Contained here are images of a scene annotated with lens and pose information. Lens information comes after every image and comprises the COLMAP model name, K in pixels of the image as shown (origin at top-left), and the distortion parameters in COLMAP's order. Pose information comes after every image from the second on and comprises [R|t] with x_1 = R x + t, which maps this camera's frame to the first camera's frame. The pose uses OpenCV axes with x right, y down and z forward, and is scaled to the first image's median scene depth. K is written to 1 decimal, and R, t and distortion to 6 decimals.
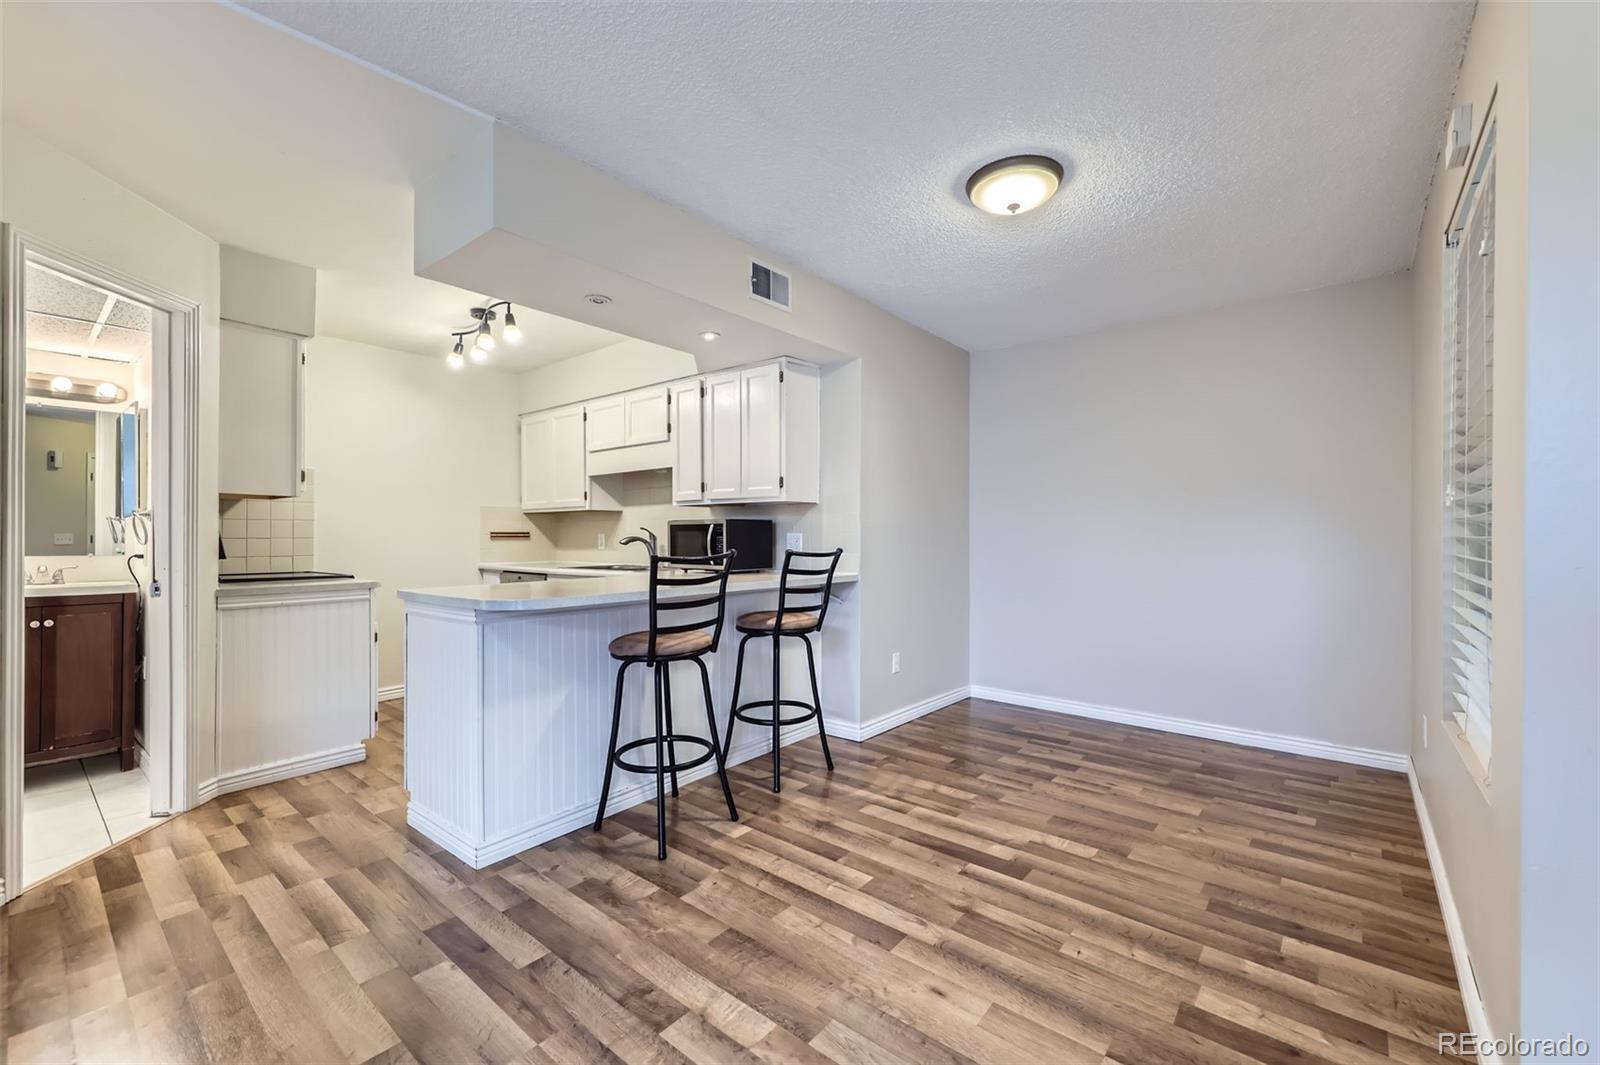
lens RADIAL K [[652.0, 0, 798.9], [0, 652.0, 537.2], [0, 0, 1]] dist [0.001763, -0.000268]
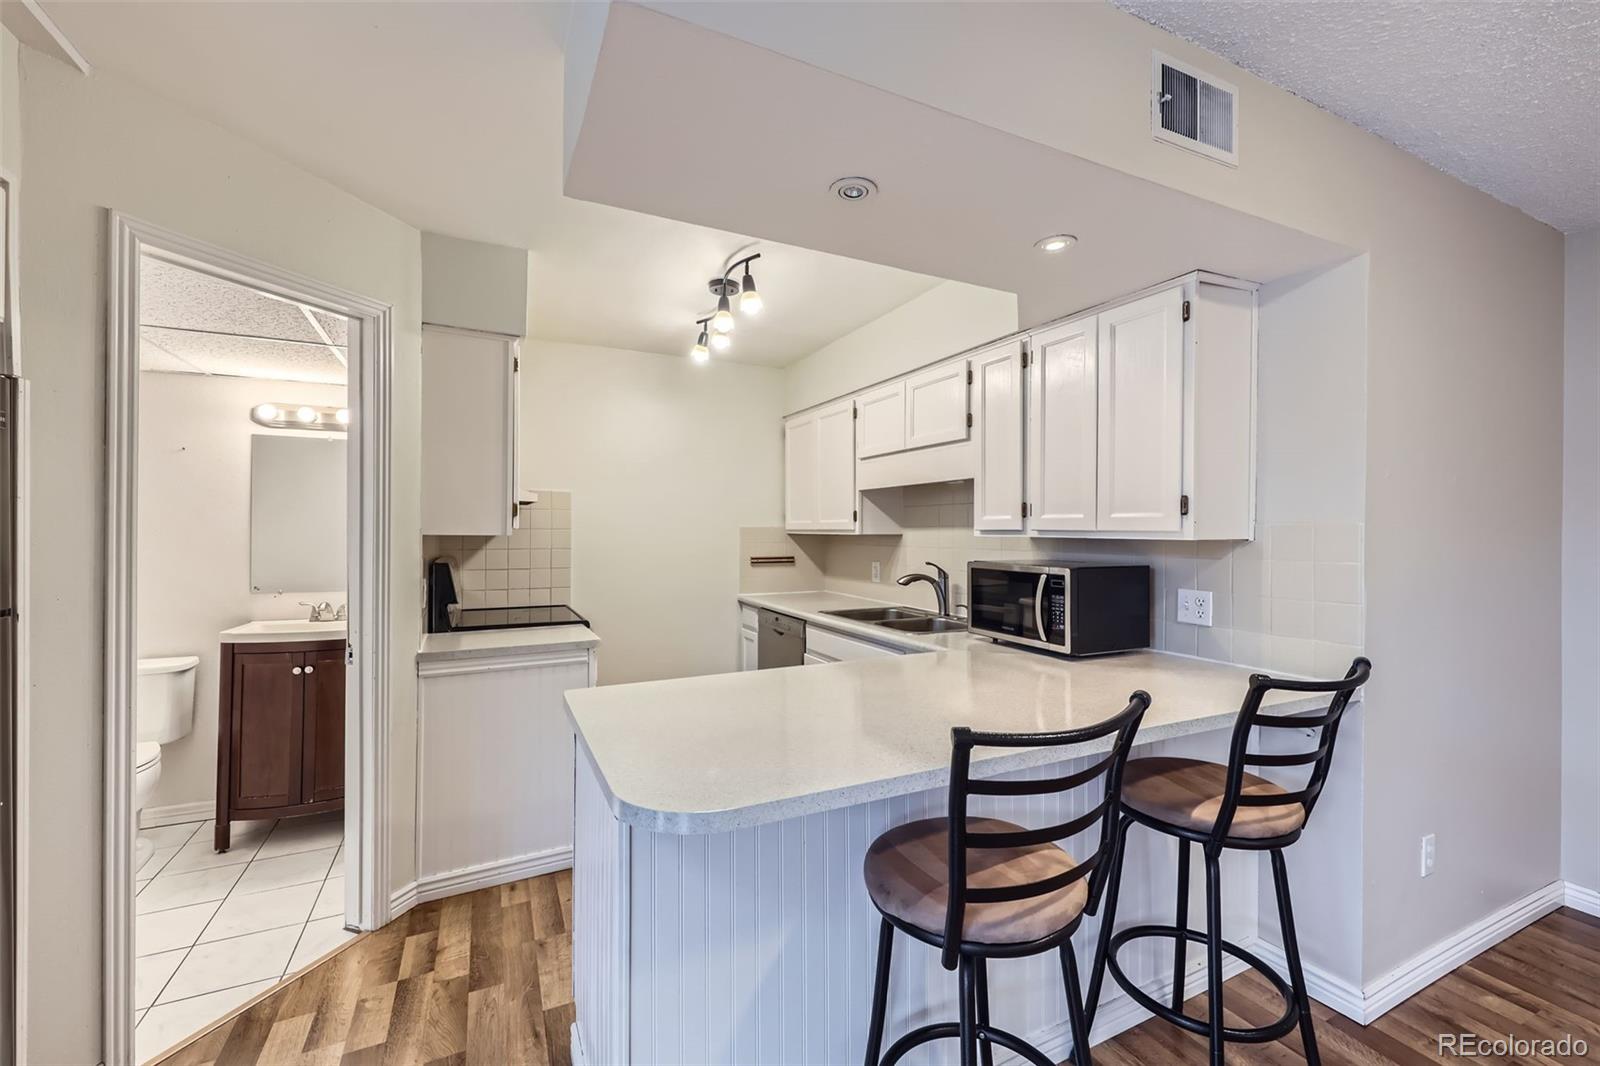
lens RADIAL K [[644.3, 0, 800.0], [0, 644.3, 533.0], [0, 0, 1]] dist [0.002986, 0.000050]
pose [[0.909588, 0.005187, -0.415478, -0.105674], [-0.003530, 0.999982, 0.004755, -0.070161], [0.415495, -0.002858, 0.909591, 0.420846]]
